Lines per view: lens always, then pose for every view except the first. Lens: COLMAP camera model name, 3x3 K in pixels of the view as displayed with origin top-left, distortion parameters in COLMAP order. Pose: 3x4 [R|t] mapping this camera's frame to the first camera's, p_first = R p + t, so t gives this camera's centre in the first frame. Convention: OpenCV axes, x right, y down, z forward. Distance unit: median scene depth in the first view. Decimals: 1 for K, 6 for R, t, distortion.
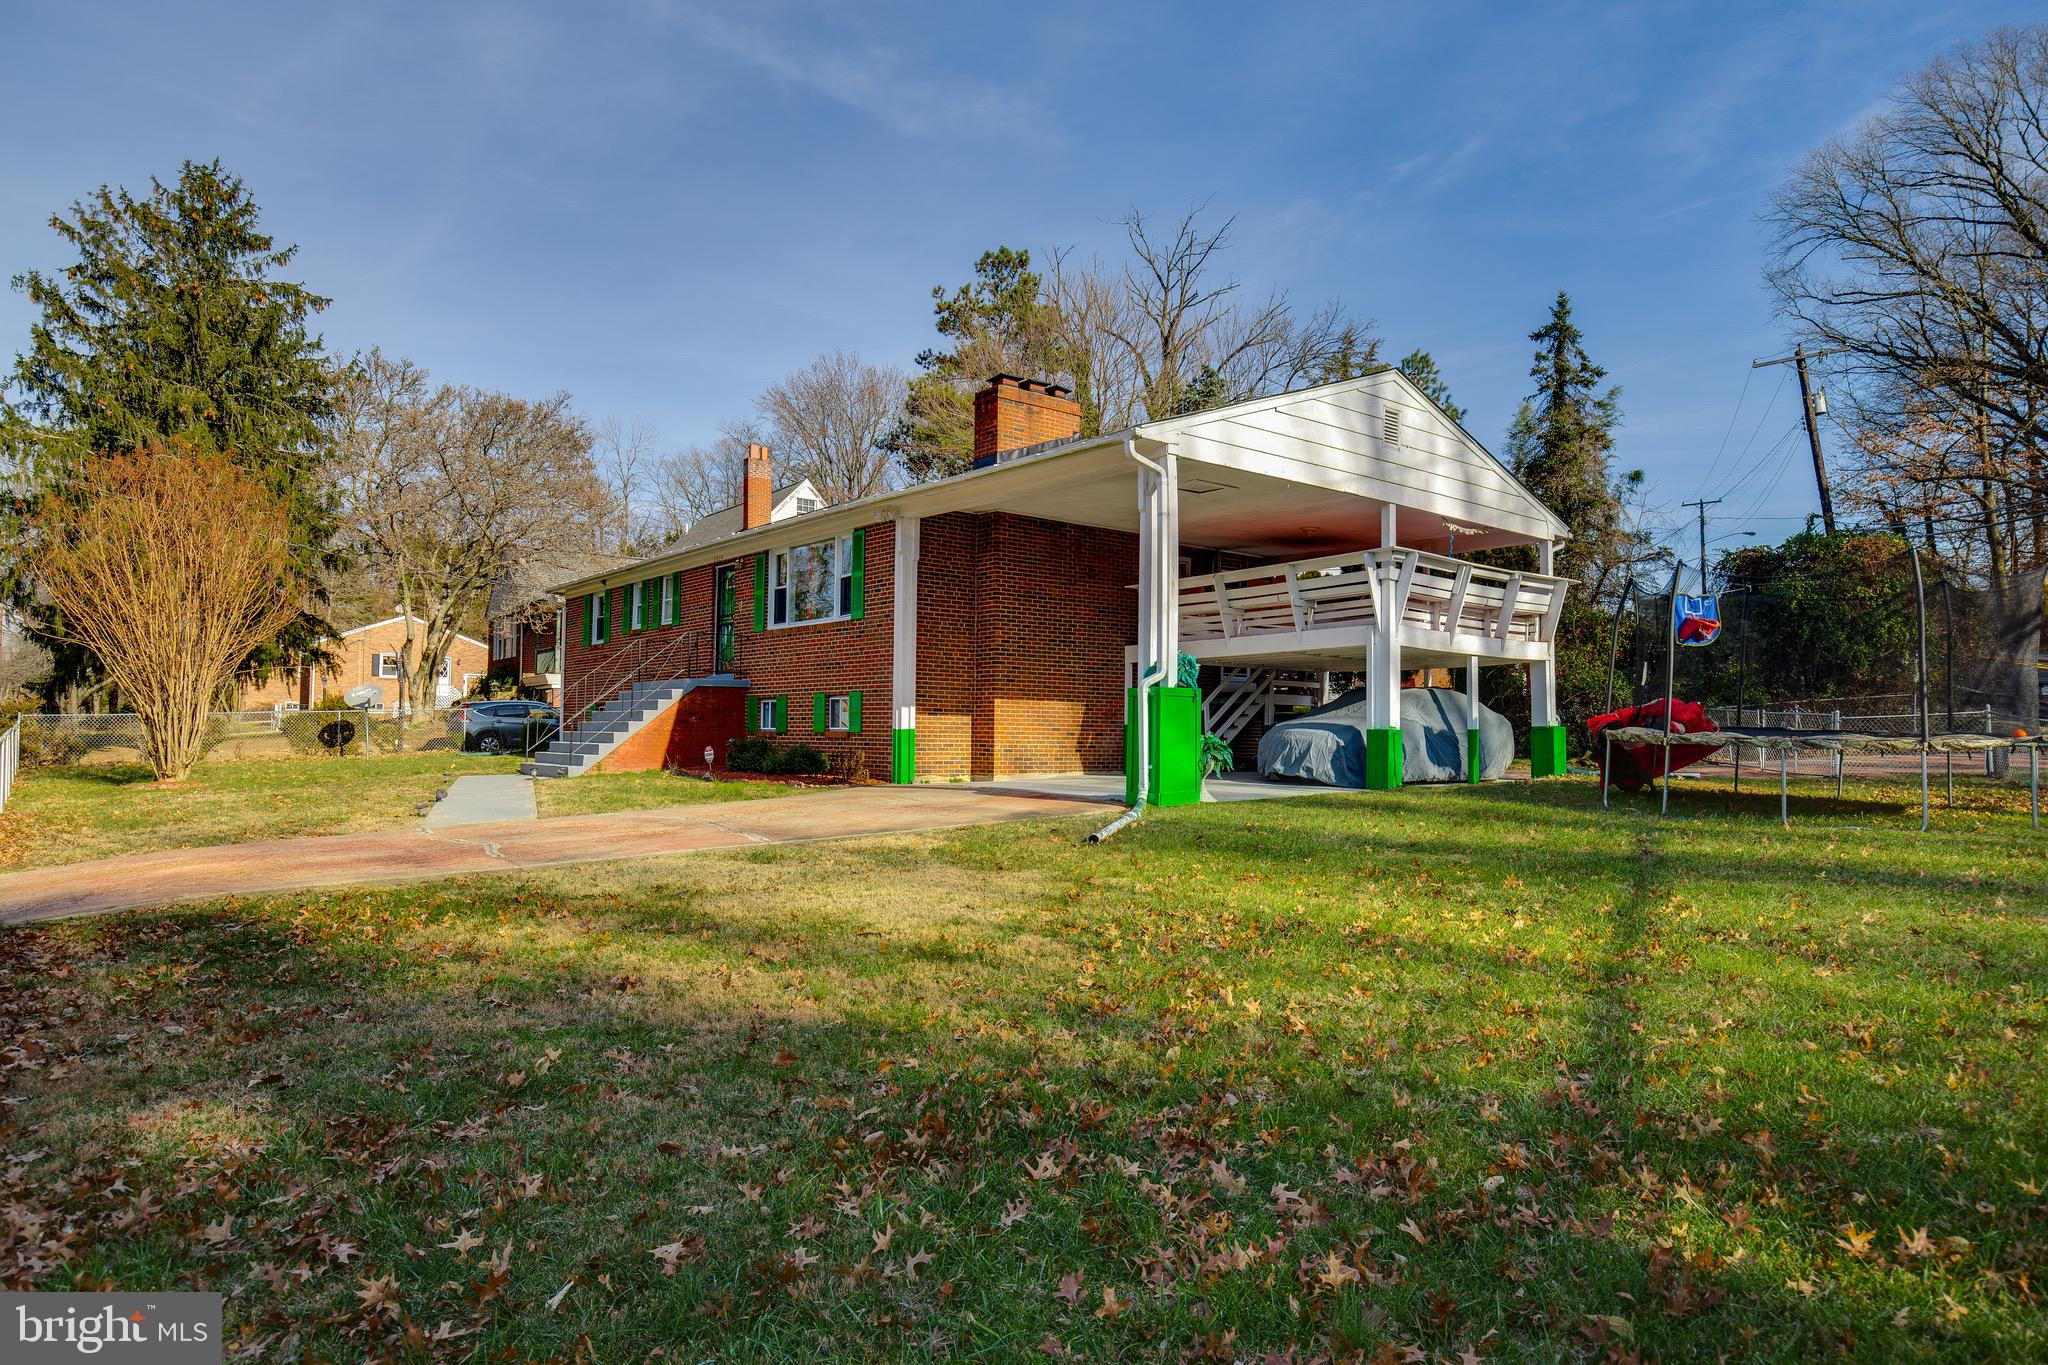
lens RADIAL K [[949.9, 0, 1019.2], [0, 949.9, 682.4], [0, 0, 1]] dist [-0.007373, 0.000727]
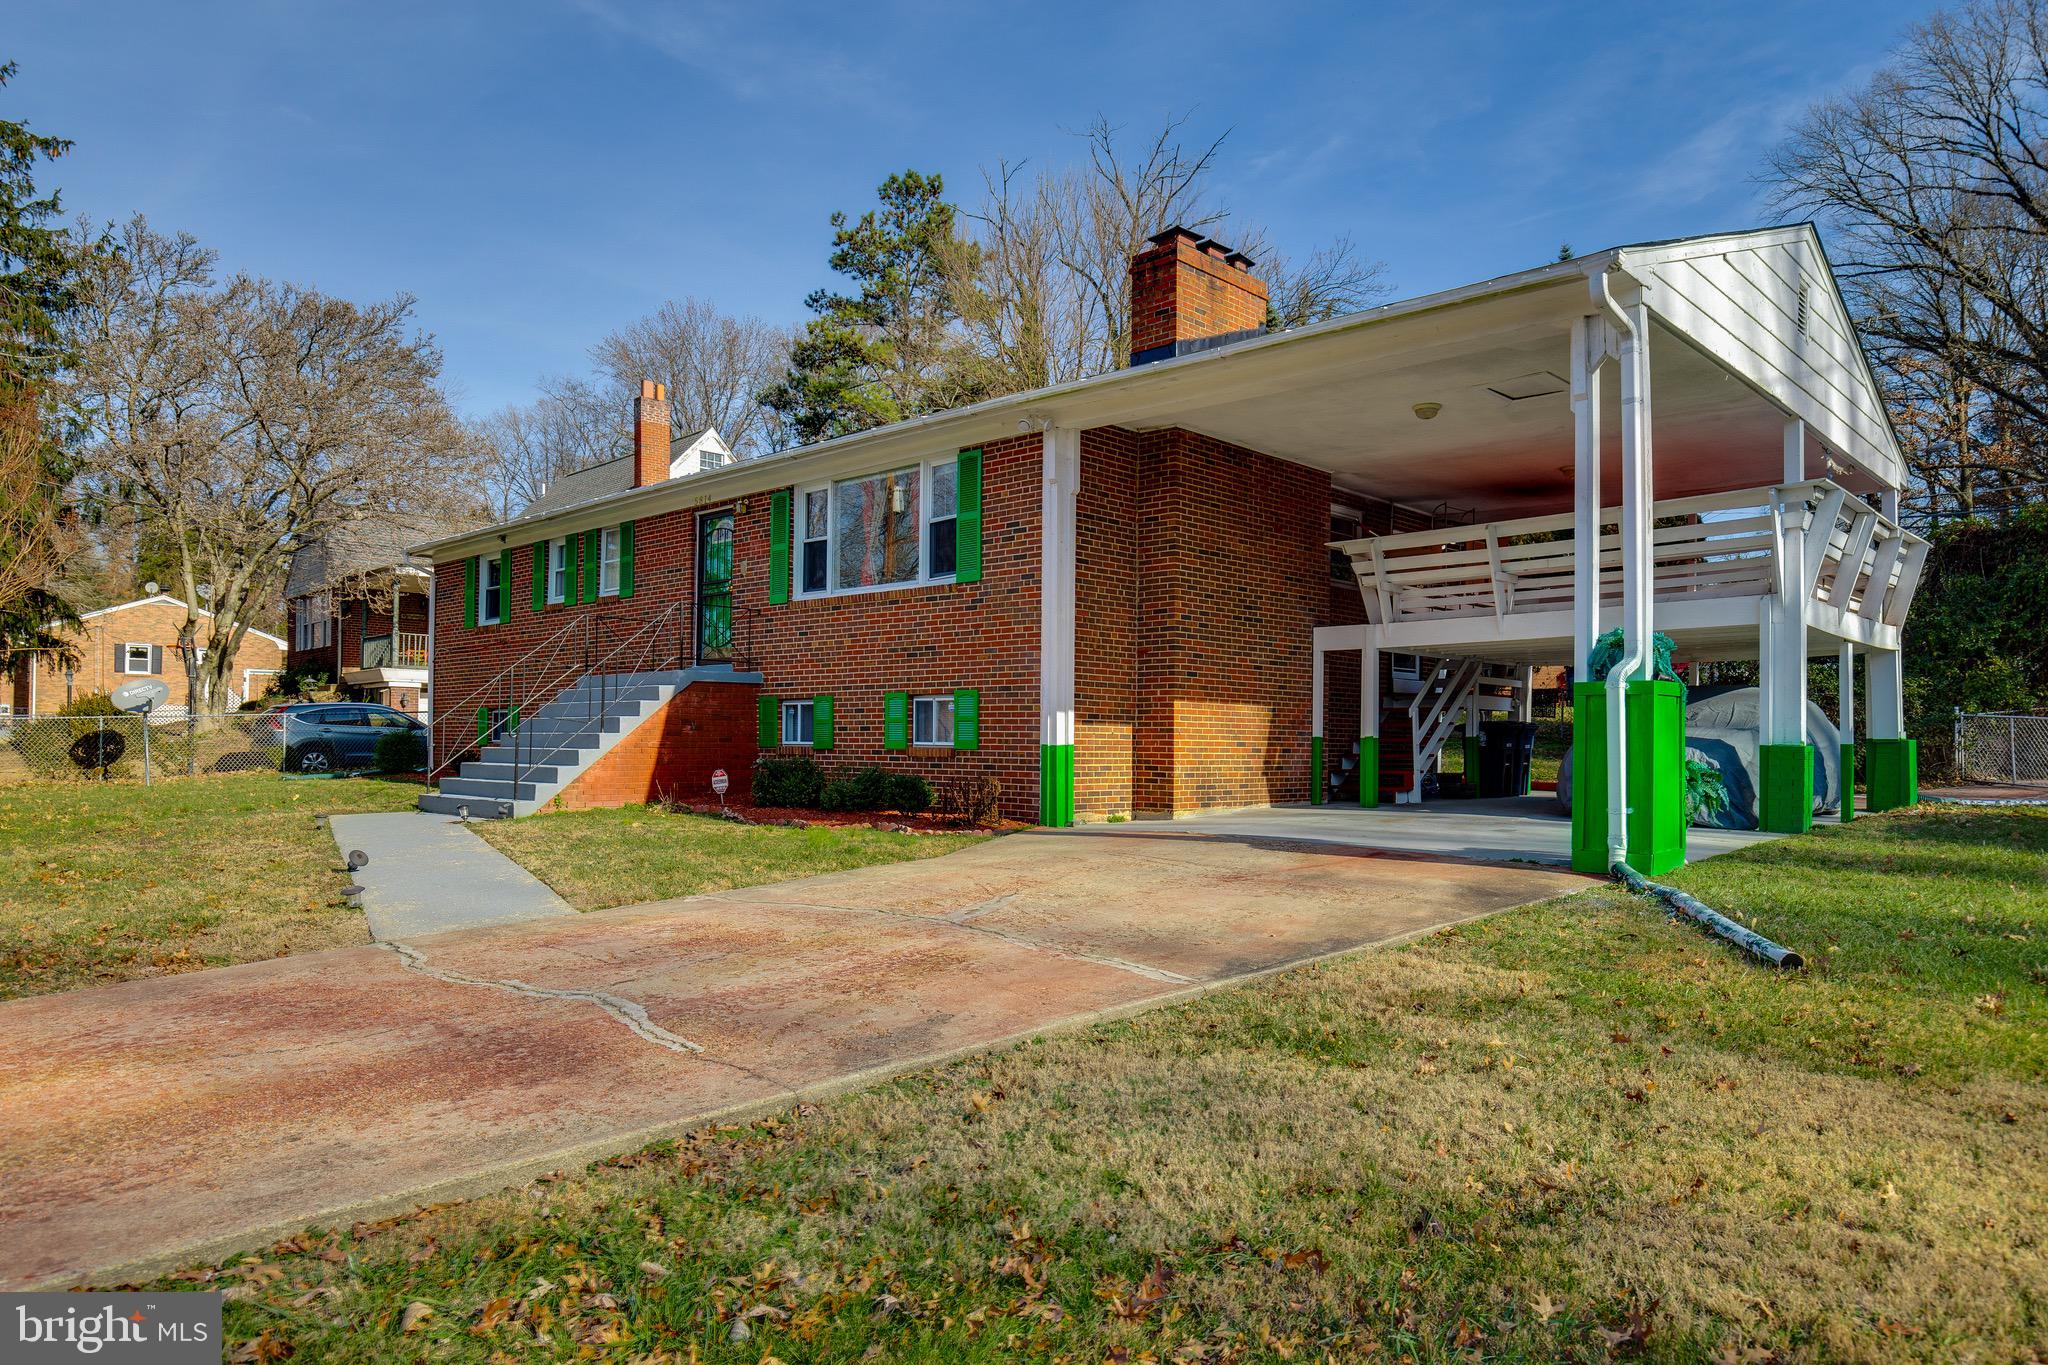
lens RADIAL K [[1065.7, 0, 1015.6], [0, 1065.7, 709.1], [0, 0, 1]] dist [-0.006368, 0.001413]
pose [[0.994058, 0.001183, 0.108847, -0.154218], [-0.003748, 0.999720, 0.023359, 0.004179], [-0.108788, -0.023628, 0.993784, 0.168601]]
